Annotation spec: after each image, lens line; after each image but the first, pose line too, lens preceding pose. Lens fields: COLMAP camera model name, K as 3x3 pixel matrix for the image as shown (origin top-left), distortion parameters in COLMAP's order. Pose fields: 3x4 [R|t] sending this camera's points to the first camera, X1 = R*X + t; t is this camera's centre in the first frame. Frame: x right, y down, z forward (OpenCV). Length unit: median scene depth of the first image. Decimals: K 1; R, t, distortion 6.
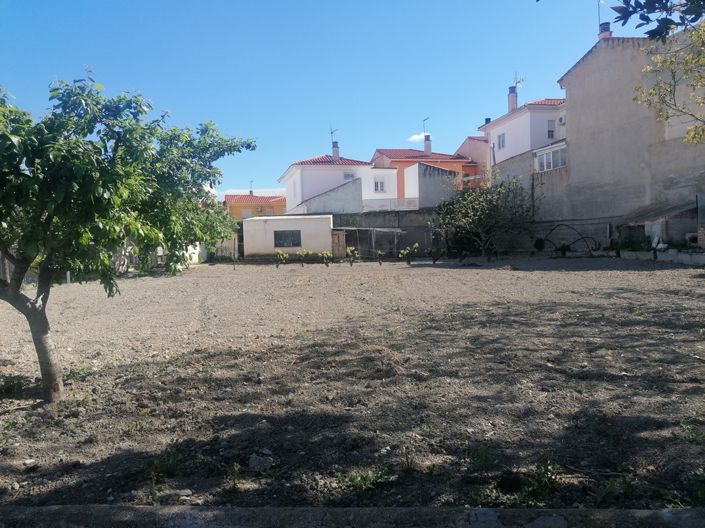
lens RADIAL K [[527.9, 0, 352.5], [0, 527.9, 260.7], [0, 0, 1]] dist [0.079441, -0.080693]
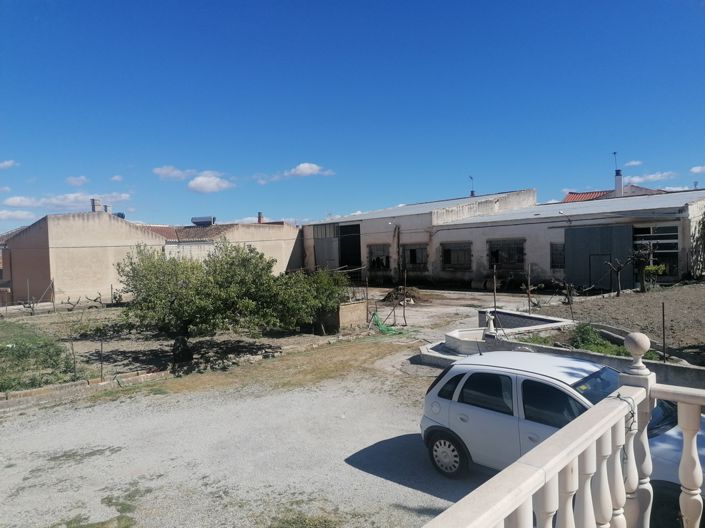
lens RADIAL K [[527.9, 0, 351.5], [0, 527.9, 262.8], [0, 0, 1]] dist [0.079441, -0.080693]
pose [[0.673117, 0.027263, -0.739033, -0.044853], [-0.005426, 0.999475, 0.031928, -0.024989], [0.739516, -0.017481, 0.672912, -0.224455]]
